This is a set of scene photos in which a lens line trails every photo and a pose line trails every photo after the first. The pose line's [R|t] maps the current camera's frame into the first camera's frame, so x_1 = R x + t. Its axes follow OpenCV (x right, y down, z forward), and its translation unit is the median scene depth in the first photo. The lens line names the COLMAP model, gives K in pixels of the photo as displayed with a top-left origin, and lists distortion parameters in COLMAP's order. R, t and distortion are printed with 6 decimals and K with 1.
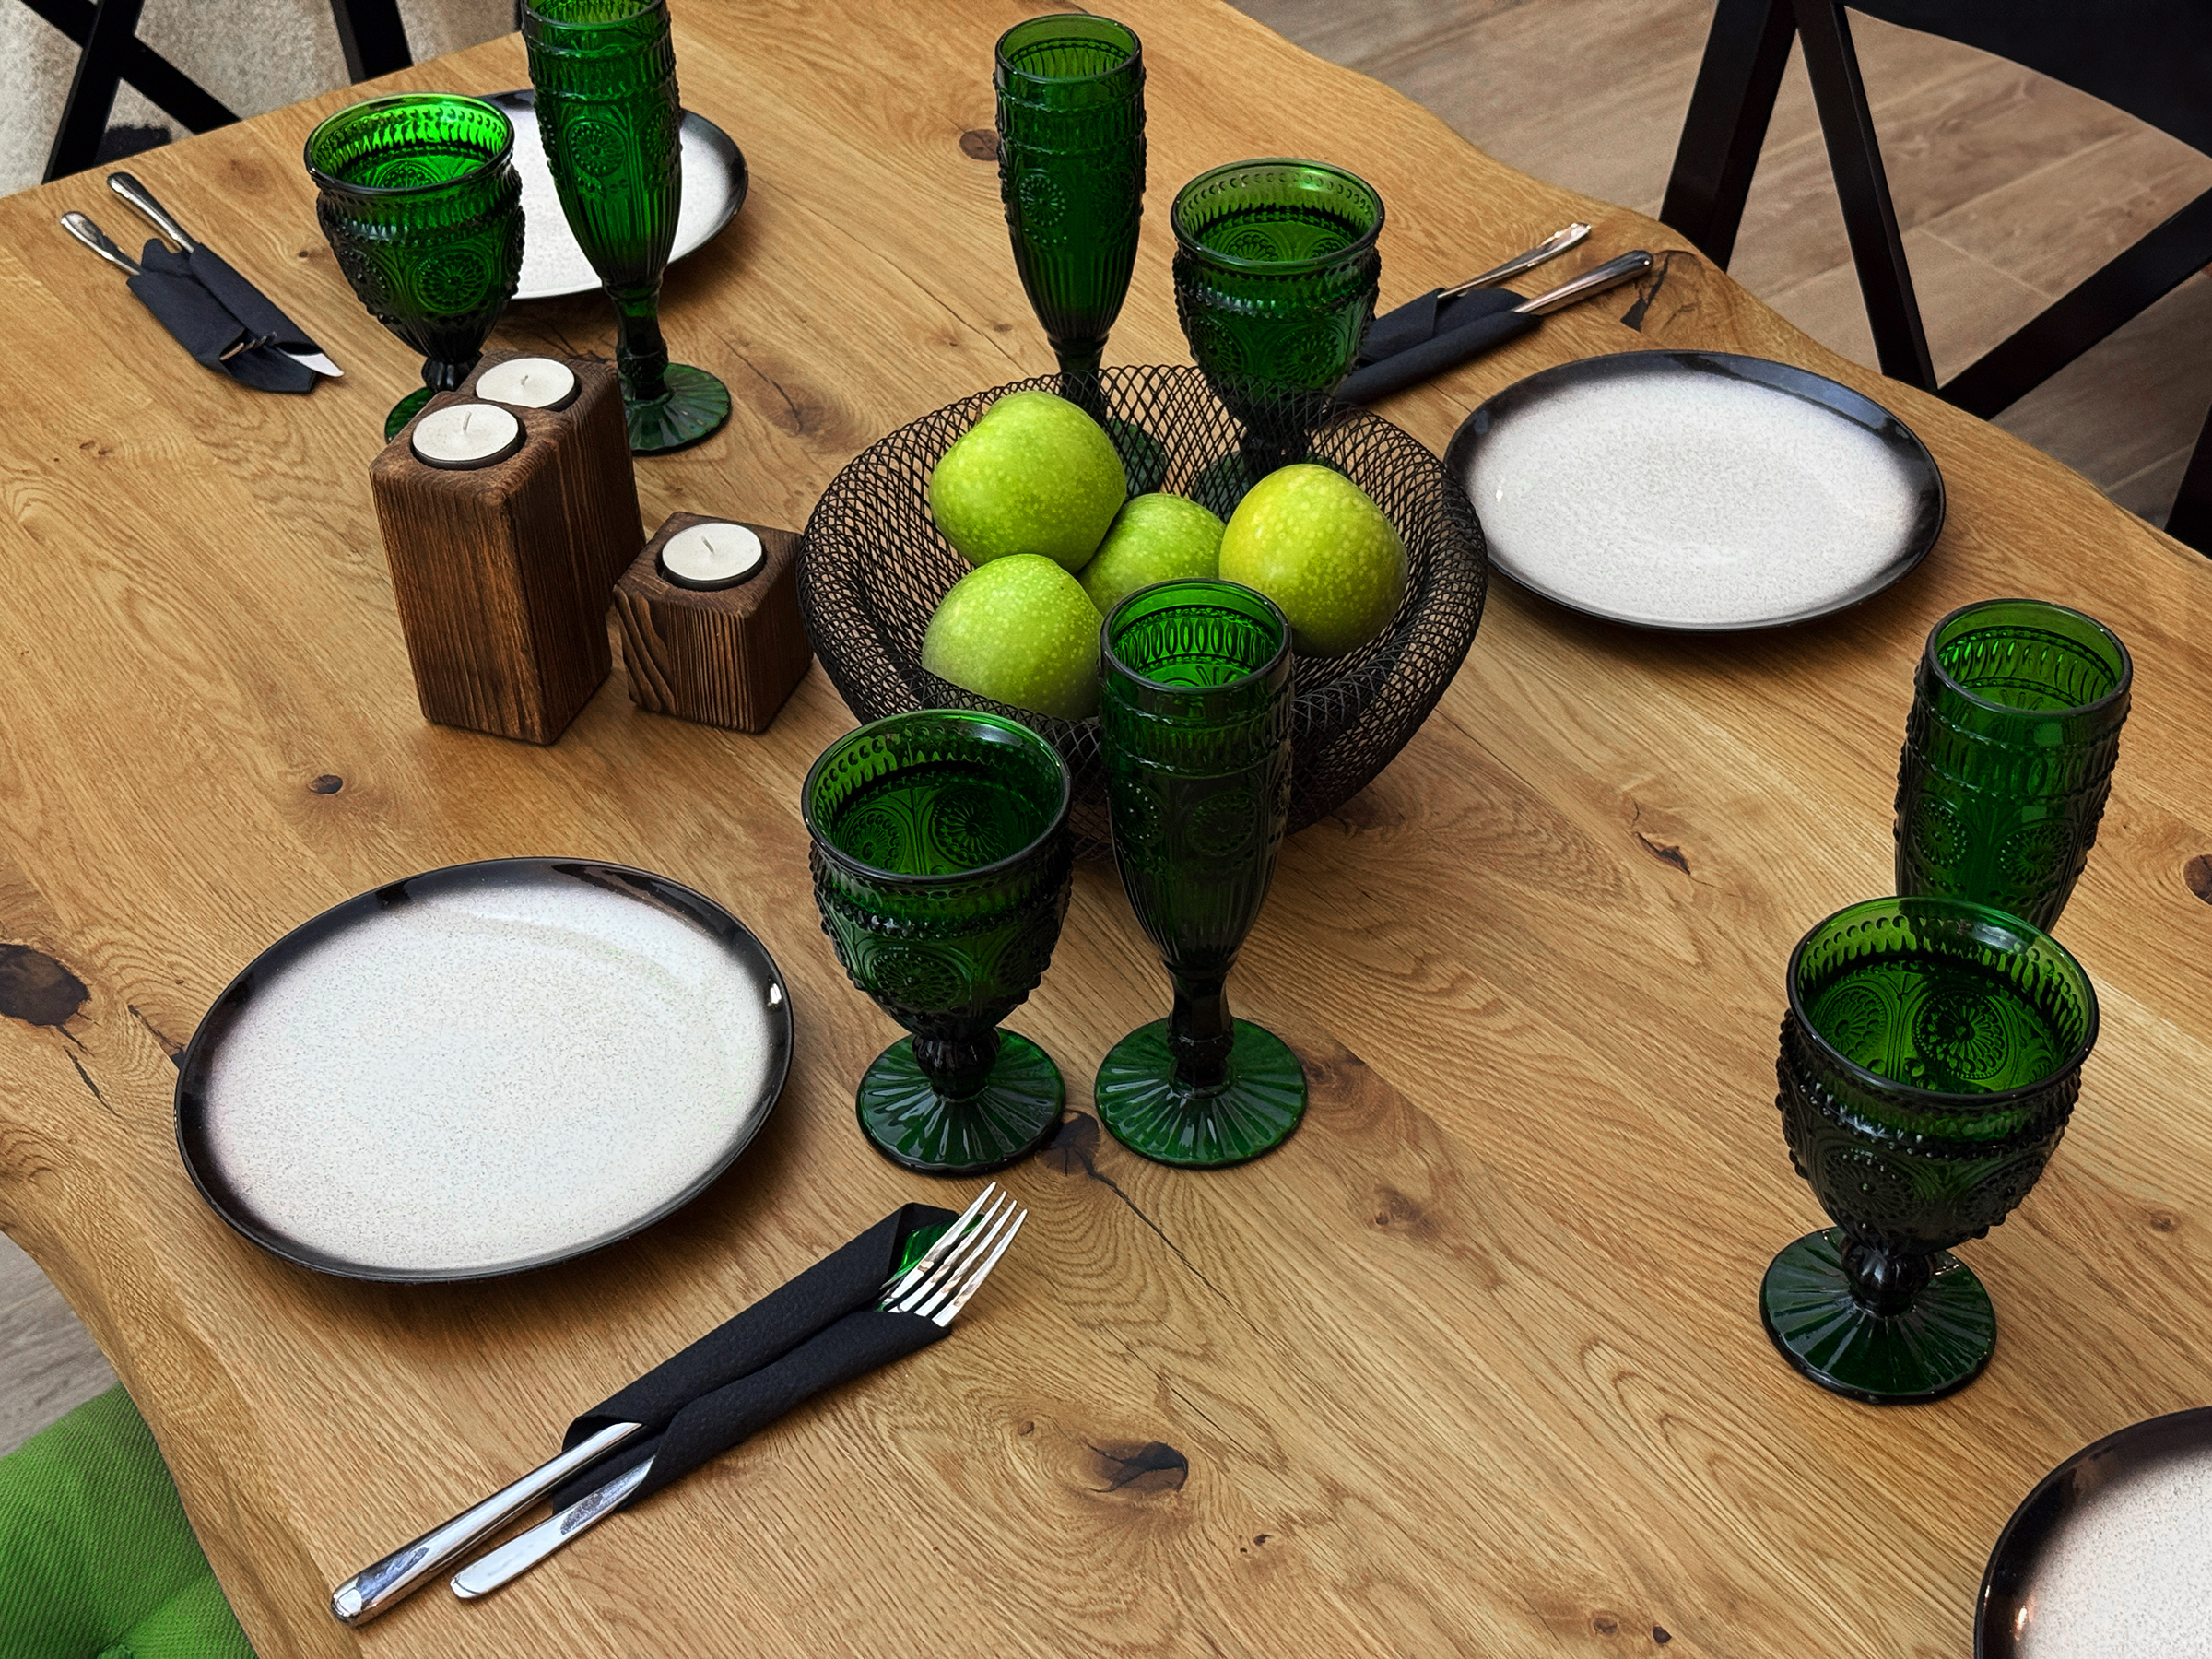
lens RADIAL K [[3050.6, 0, 1106.0], [0, 3050.6, 829.5], [0, 0, 1]] dist [0.134315, -0.120256]
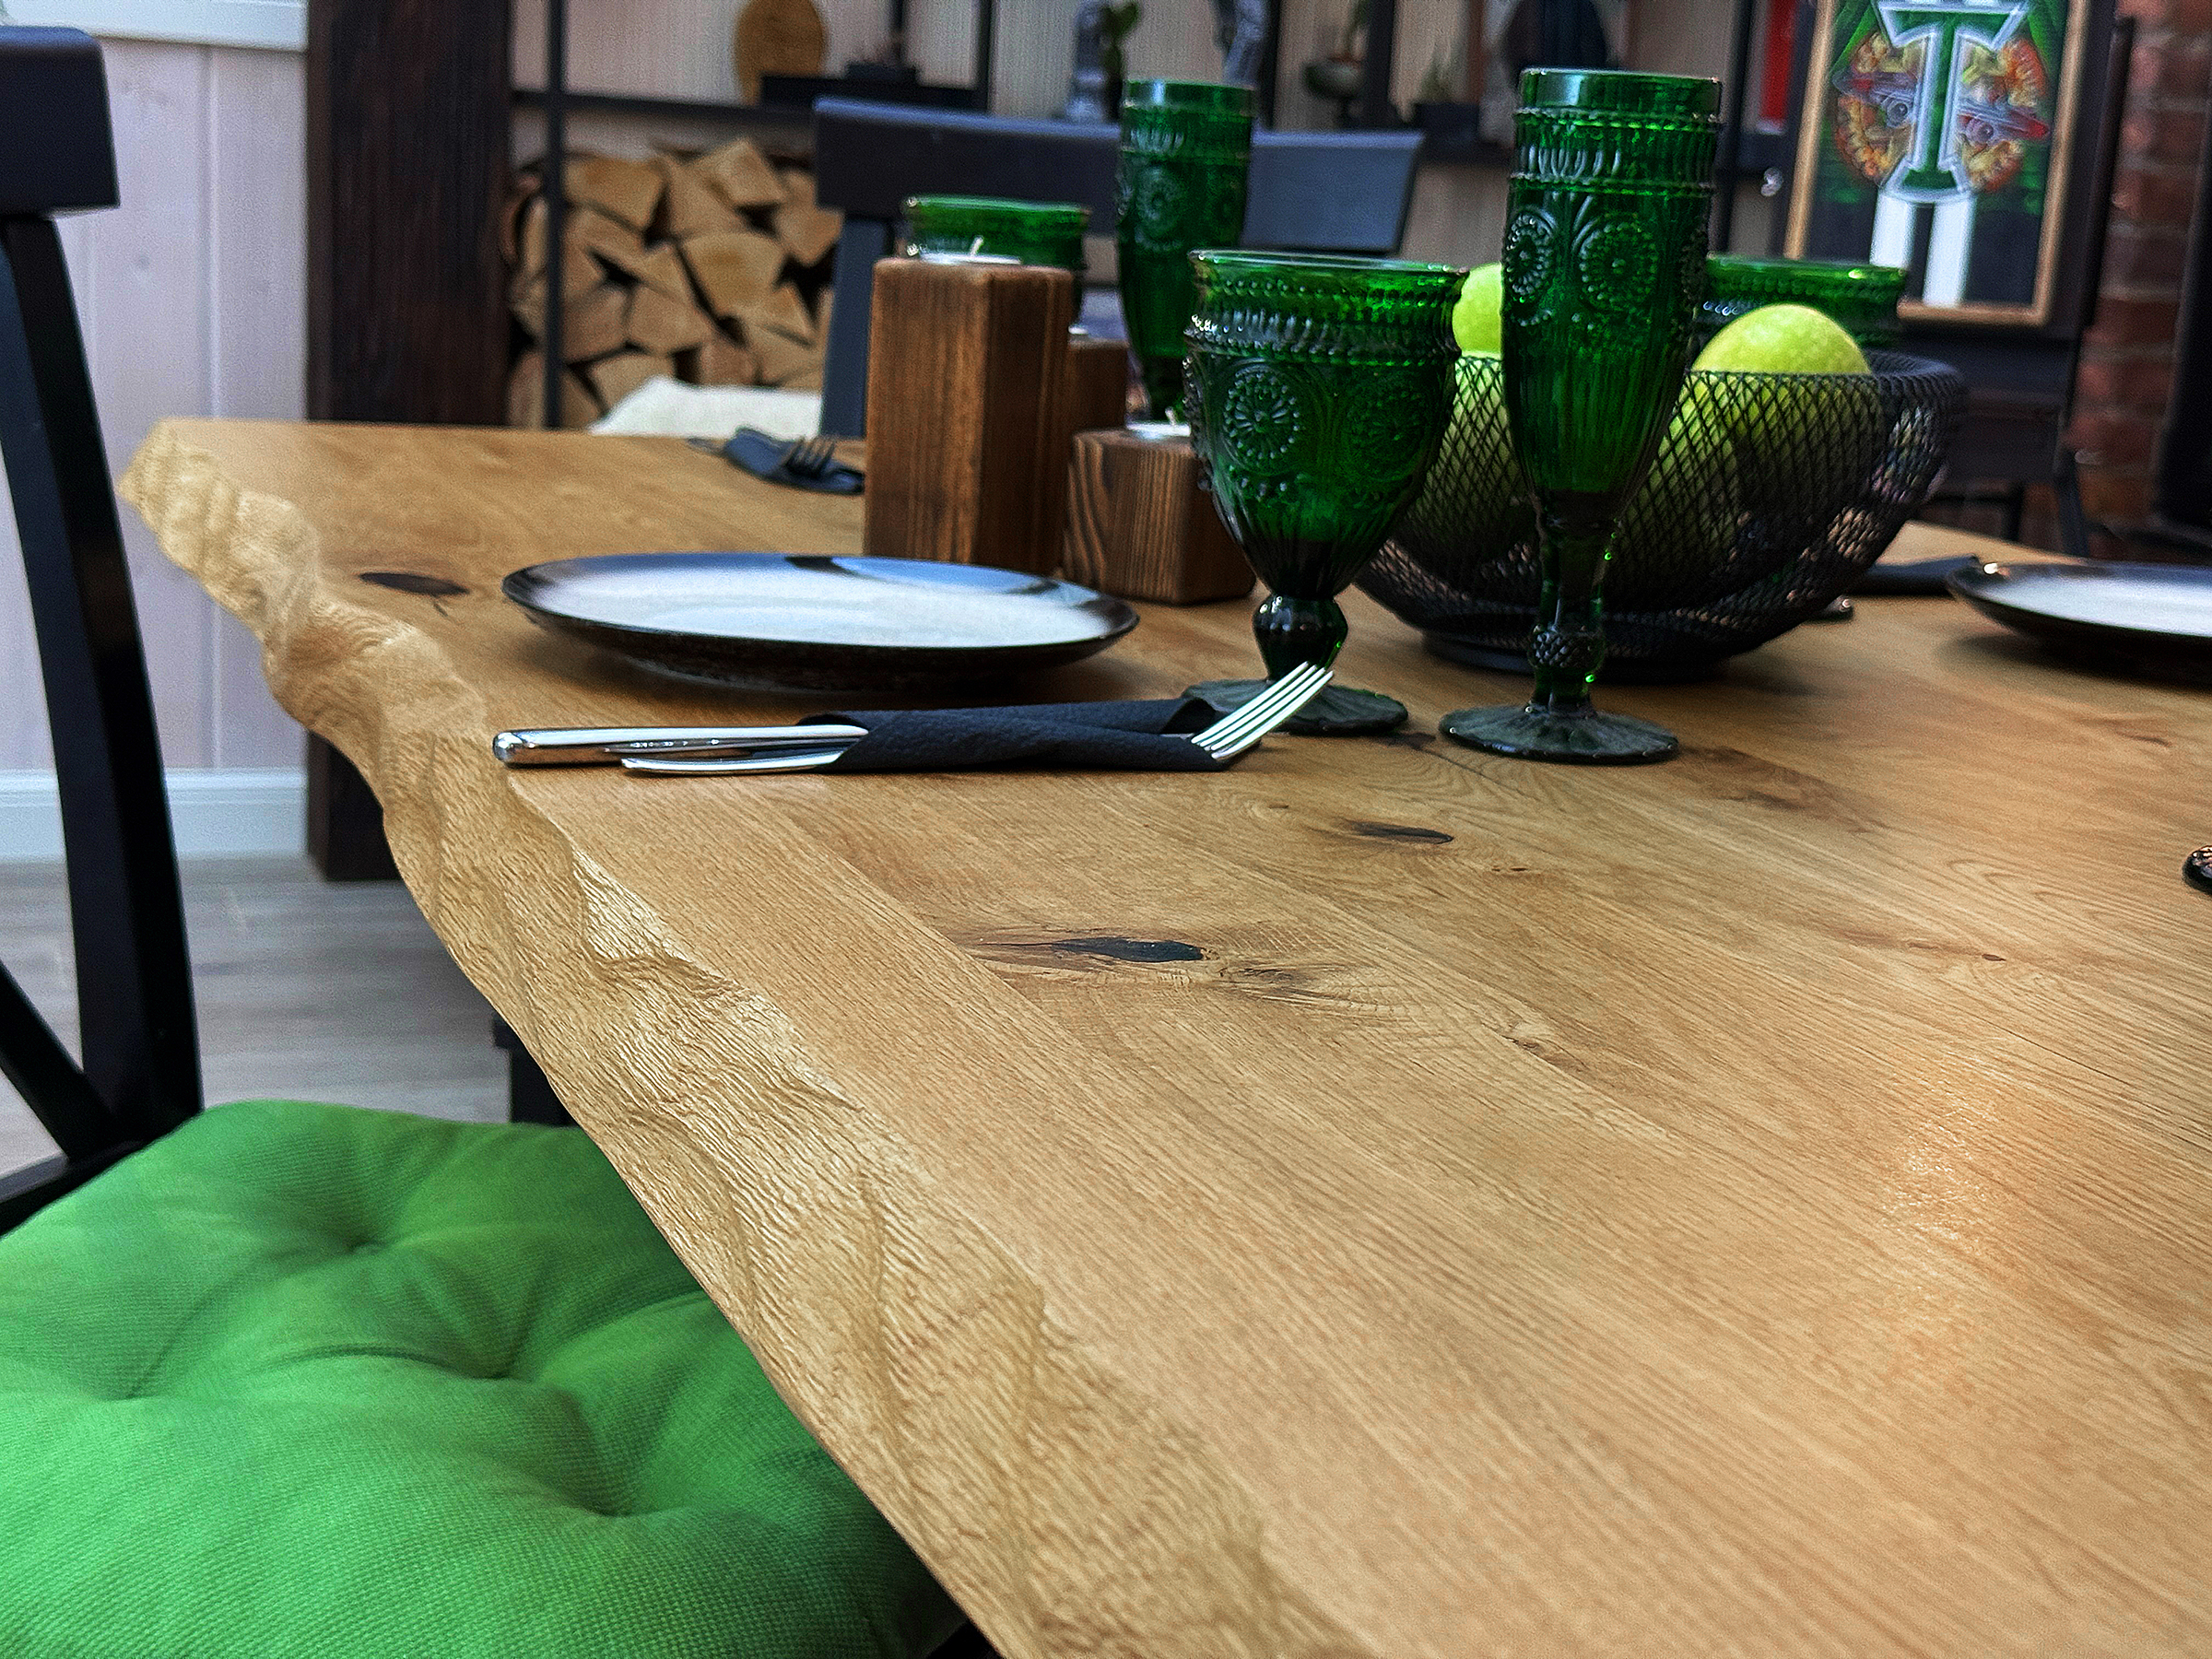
lens RADIAL K [[3050.6, 0, 1106.0], [0, 3050.6, 829.5], [0, 0, 1]] dist [0.134315, -0.120256]
pose [[0.960764, 0.138374, -0.240387, 0.114202], [-0.236351, 0.861995, -0.448444, 0.502491], [0.145159, 0.487665, 0.860879, 0.208876]]
